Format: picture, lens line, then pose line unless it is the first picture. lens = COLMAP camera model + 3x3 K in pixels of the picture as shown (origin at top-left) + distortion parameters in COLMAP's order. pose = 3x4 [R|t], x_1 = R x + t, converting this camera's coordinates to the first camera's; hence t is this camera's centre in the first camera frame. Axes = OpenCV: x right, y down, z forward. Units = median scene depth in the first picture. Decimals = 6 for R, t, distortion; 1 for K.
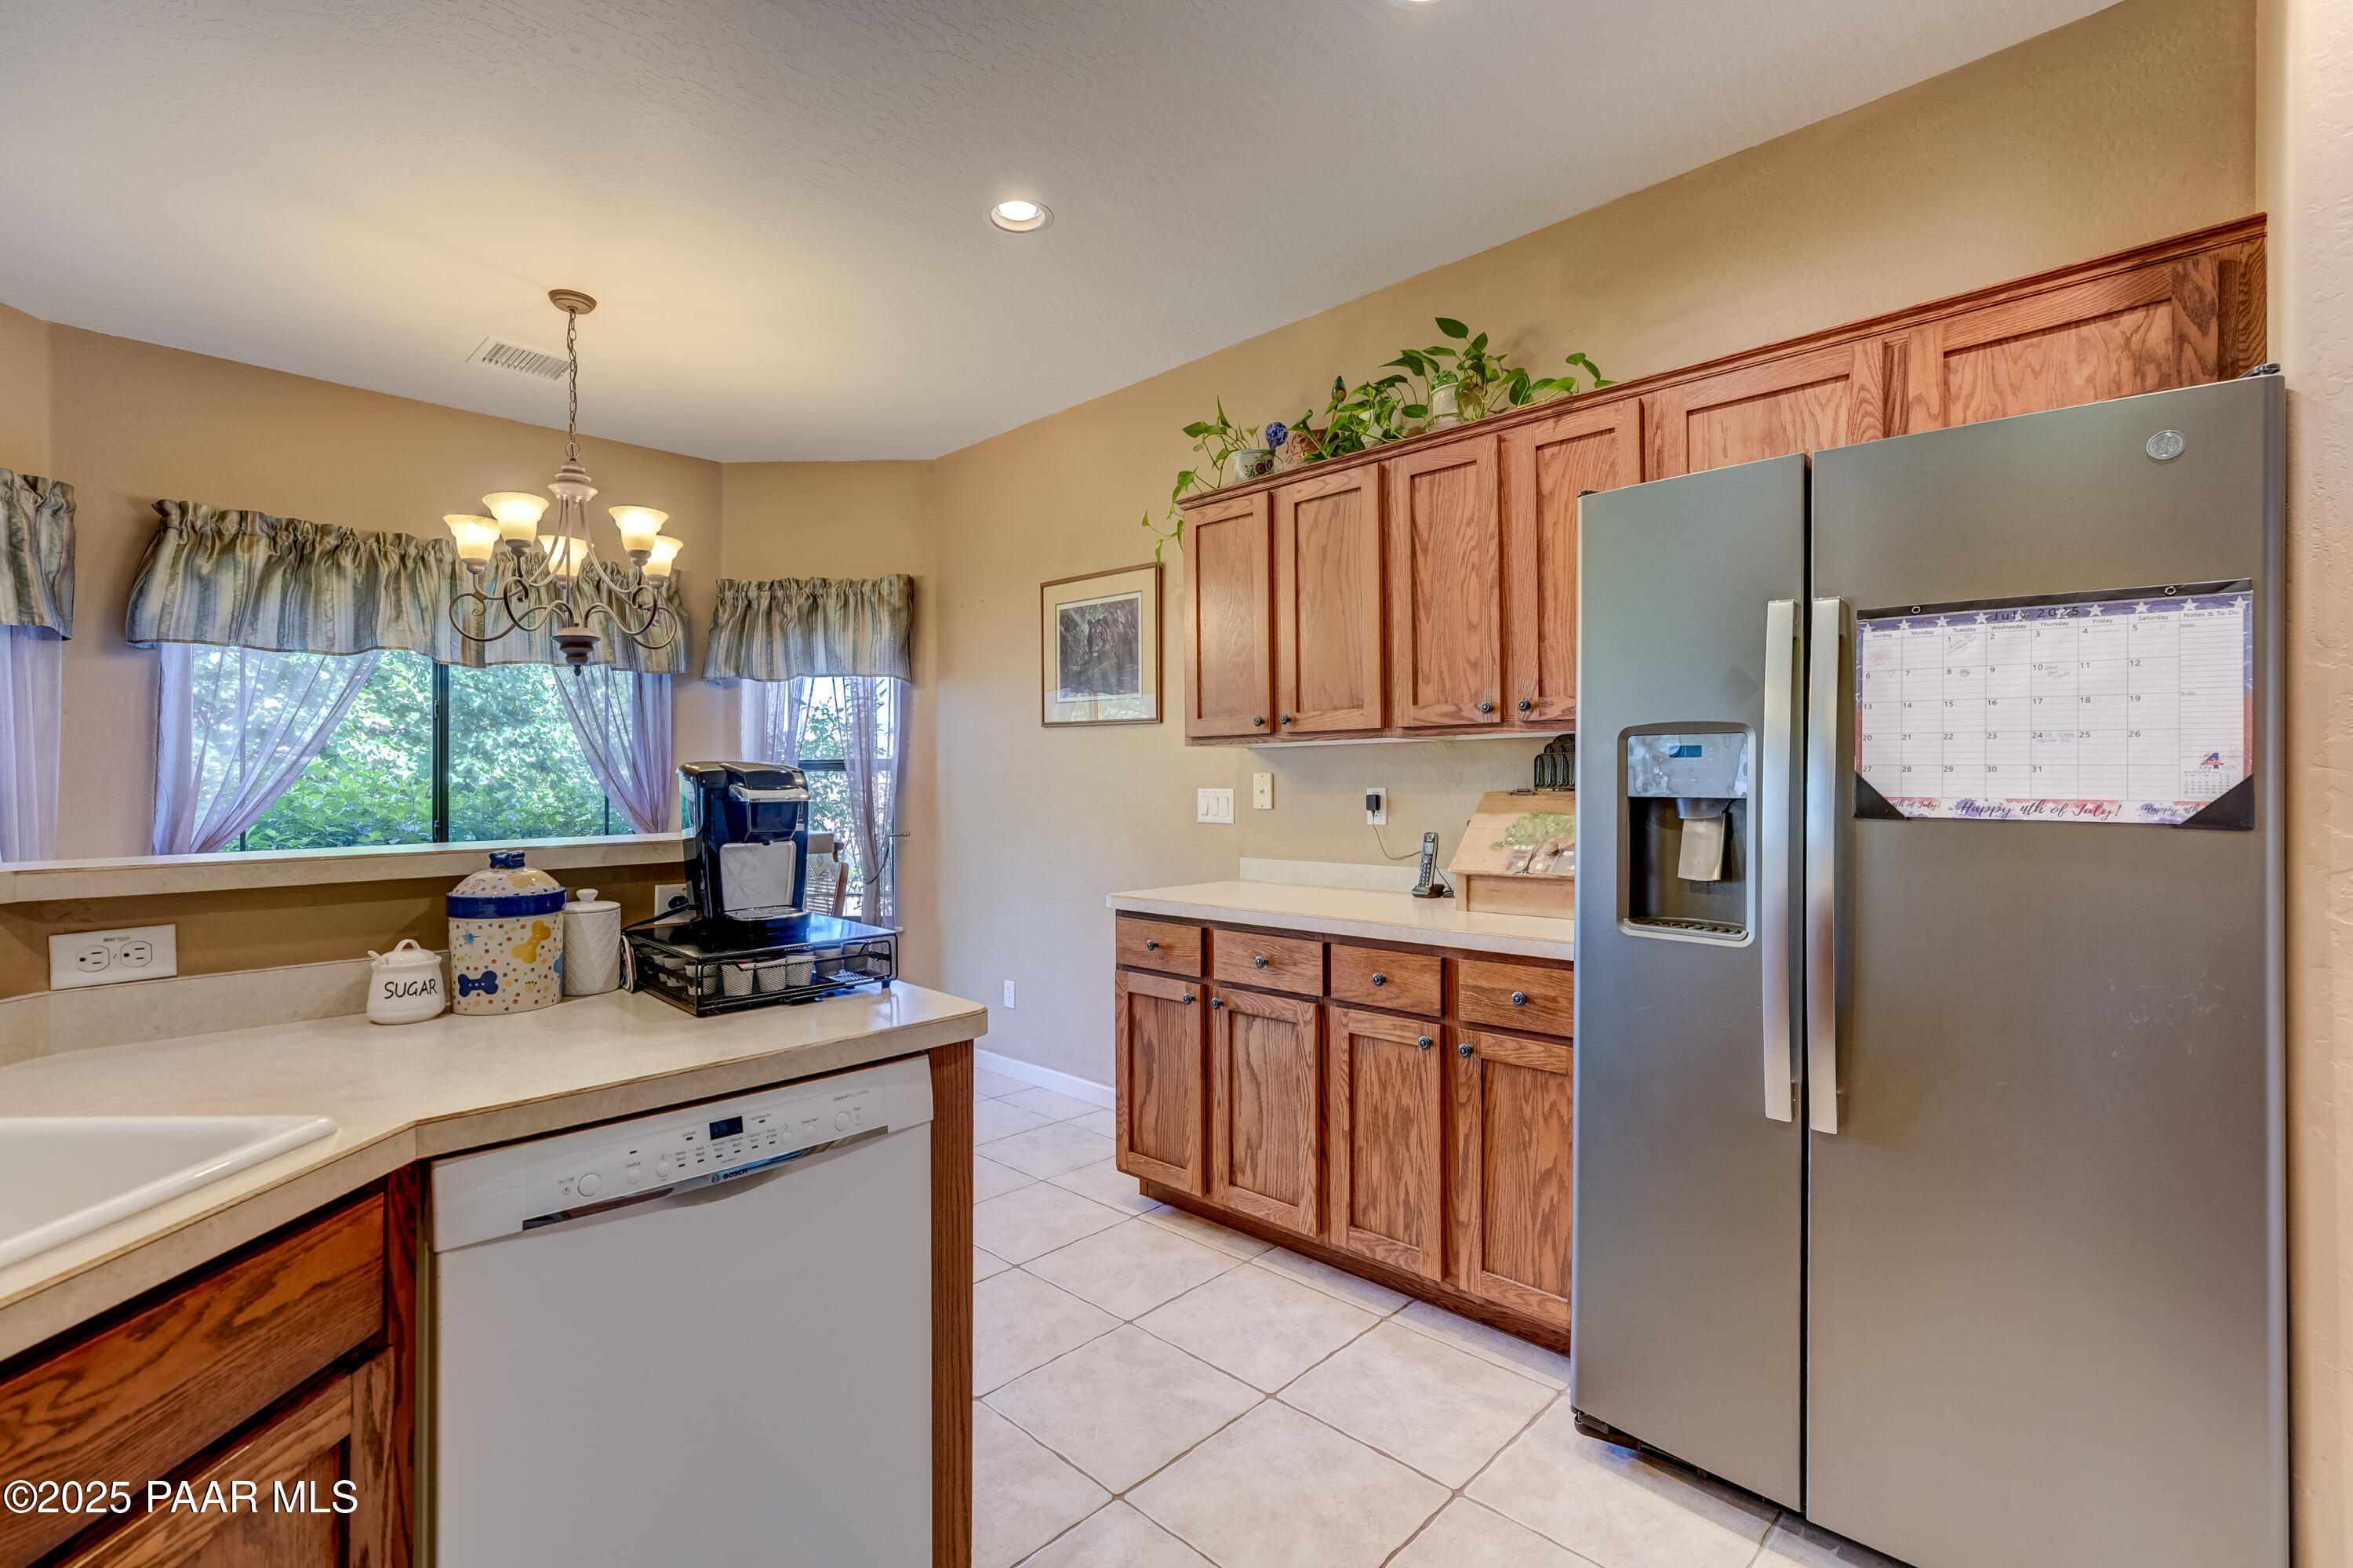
lens RADIAL K [[1083.2, 0, 1158.4], [0, 1083.2, 770.8], [0, 0, 1]] dist [0.015310, 0.000484]
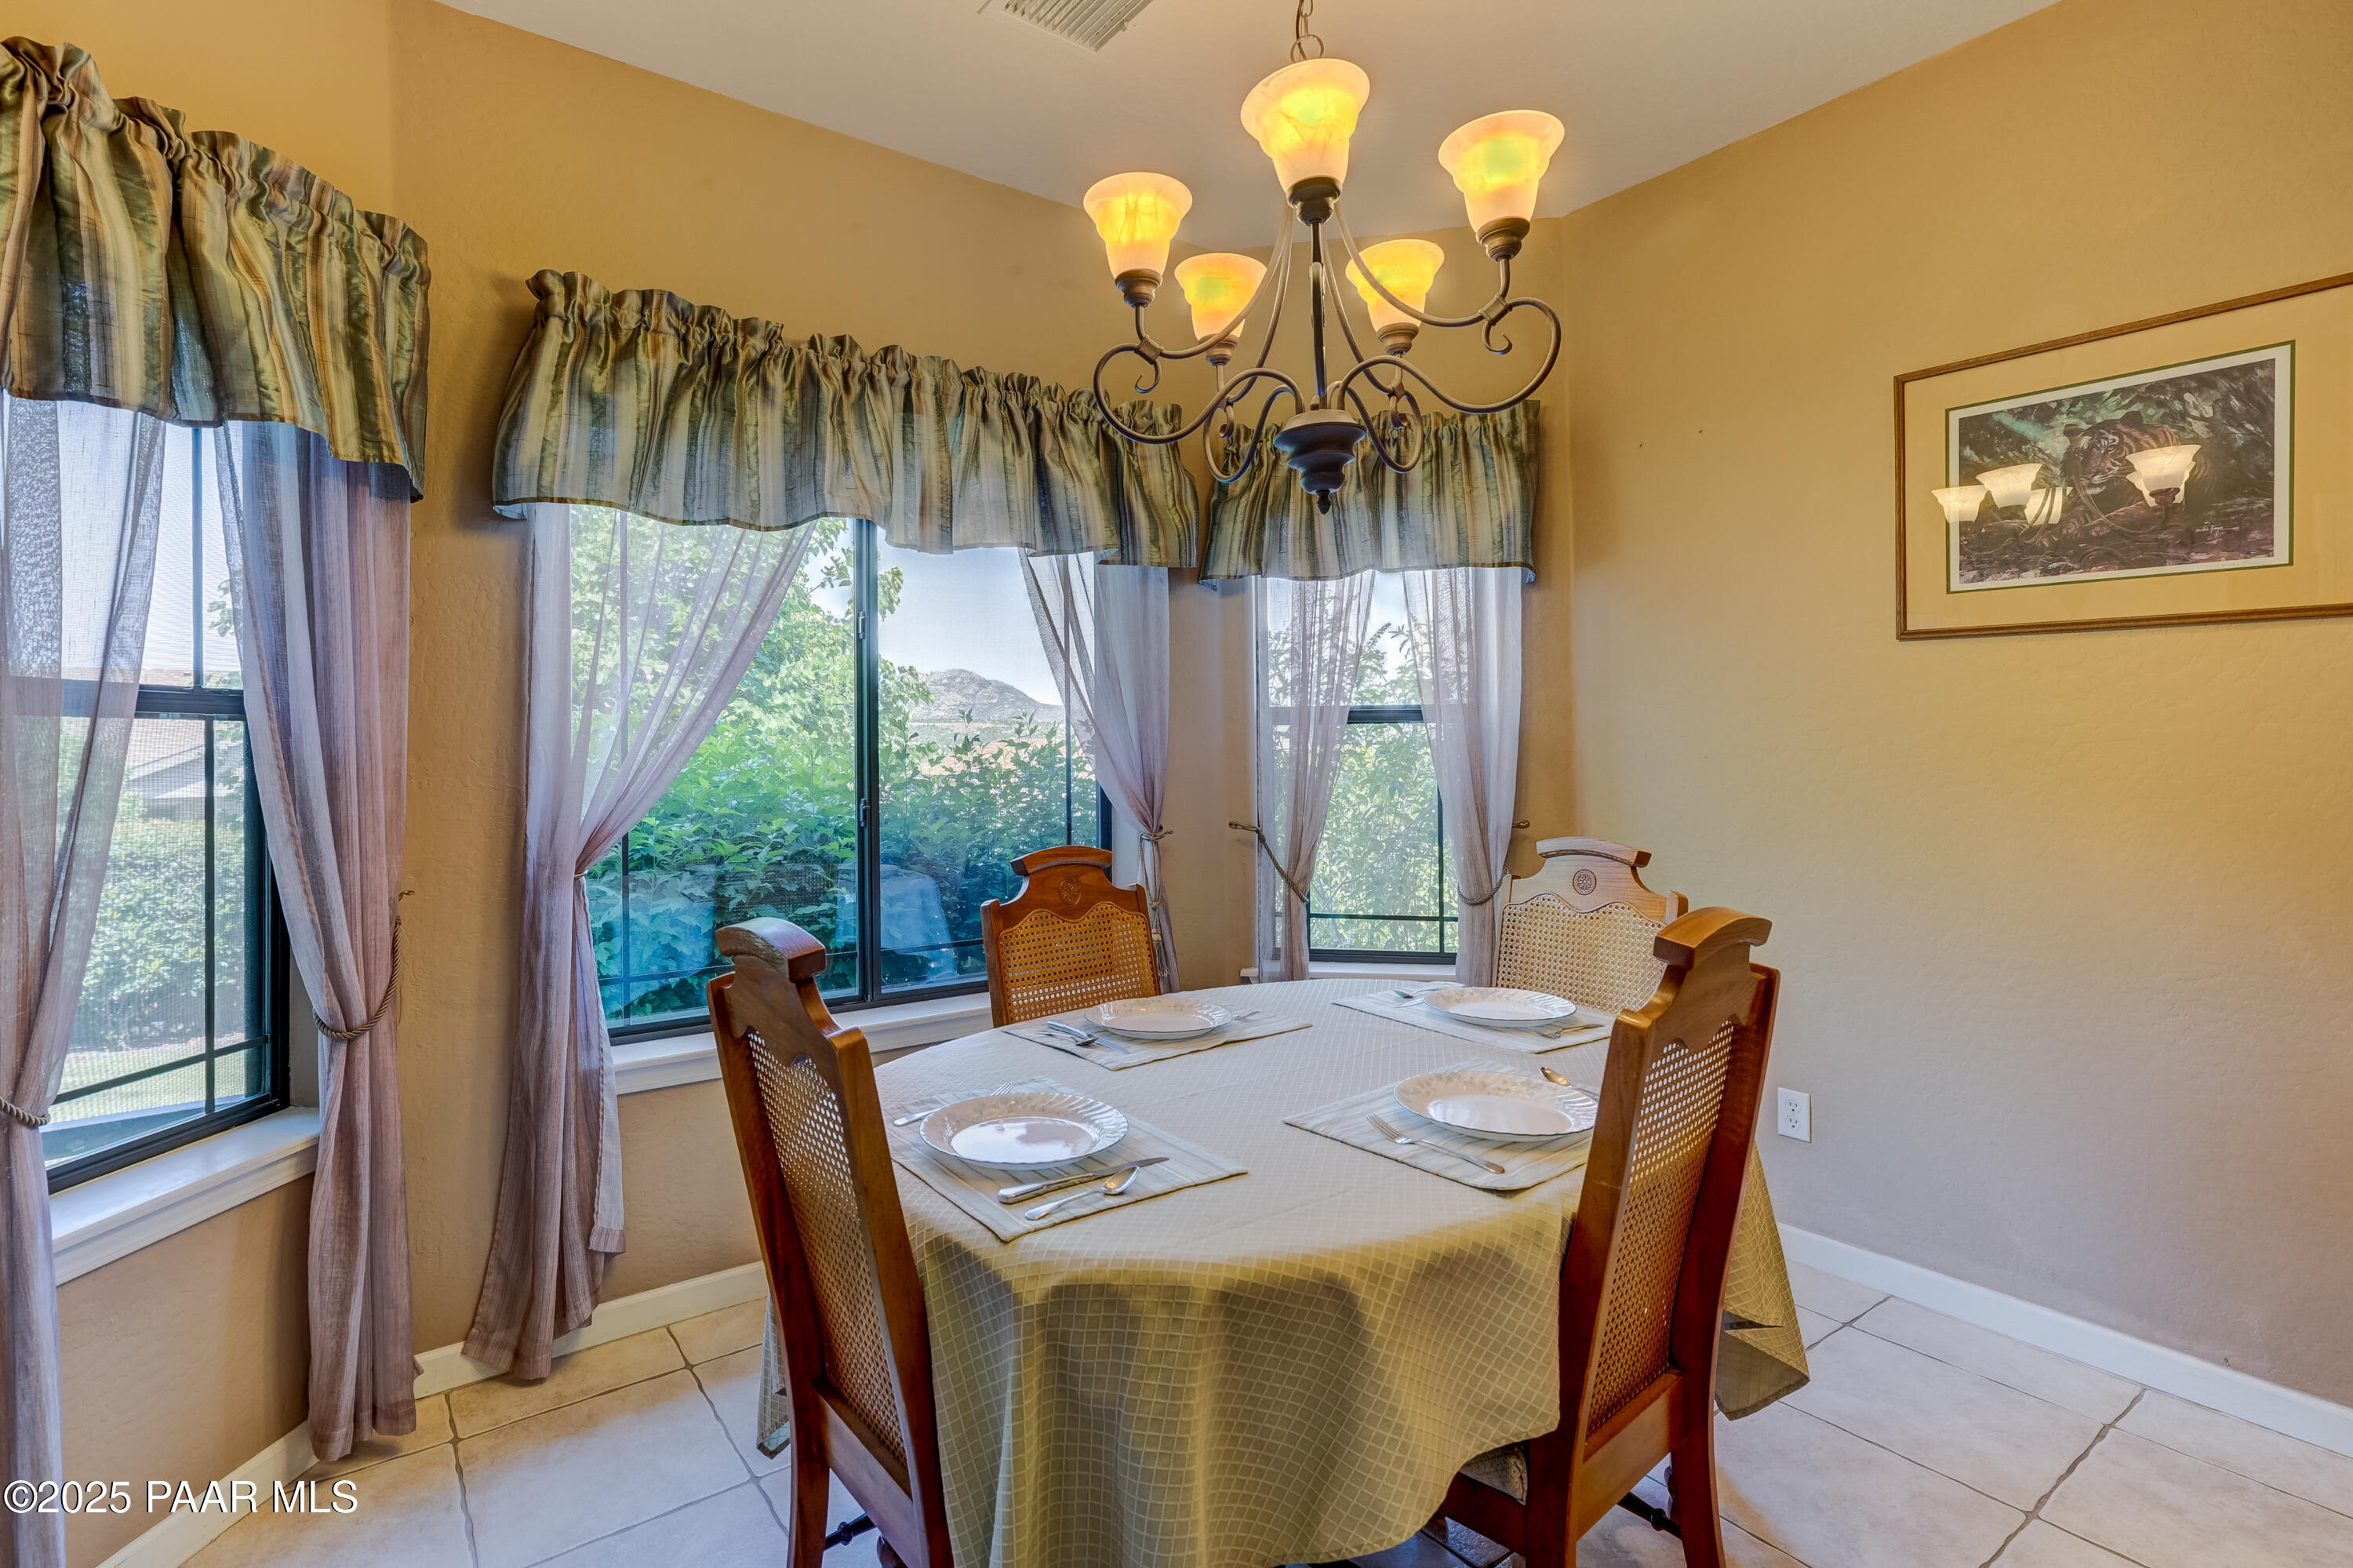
lens RADIAL K [[1148.8, 0, 1083.6], [0, 1148.8, 765.4], [0, 0, 1]] dist [0.000127, 0.000279]
pose [[0.978880, 0.010976, -0.204139, -0.458431], [-0.006090, 0.999680, 0.024550, 0.013171], [0.204344, -0.022789, 0.978634, 0.409967]]
